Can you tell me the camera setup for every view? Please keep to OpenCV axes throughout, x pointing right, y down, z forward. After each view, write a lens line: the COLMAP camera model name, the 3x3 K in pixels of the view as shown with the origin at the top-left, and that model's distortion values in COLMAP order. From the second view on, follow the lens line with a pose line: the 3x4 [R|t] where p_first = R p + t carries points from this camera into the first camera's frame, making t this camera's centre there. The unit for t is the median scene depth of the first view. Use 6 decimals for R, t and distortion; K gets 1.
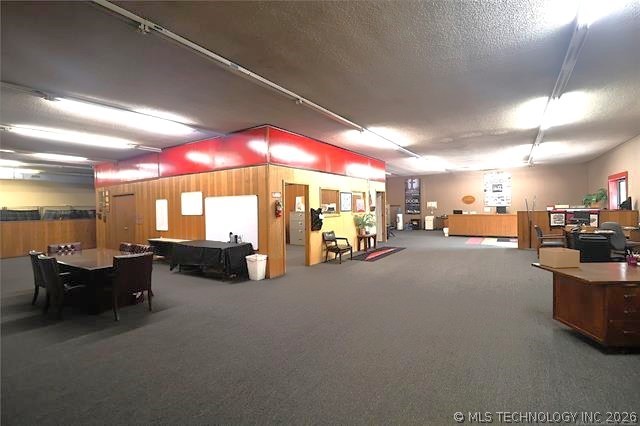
lens RADIAL K [[296.5, 0, 321.0], [0, 296.5, 210.8], [0, 0, 1]] dist [-0.026870, -0.002531]
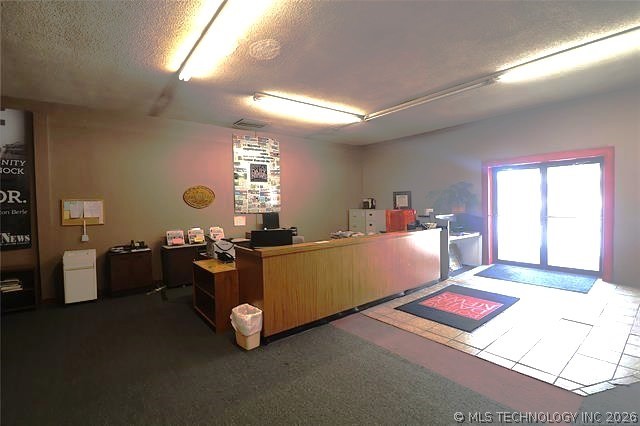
lens RADIAL K [[296.5, 0, 321.2], [0, 296.5, 213.0], [0, 0, 1]] dist [-0.026870, -0.002531]
pose [[0.306954, -0.014080, 0.951620, 0.177006], [0.020453, 0.999757, 0.008195, -0.015811], [-0.951505, 0.016948, 0.307167, 0.697104]]
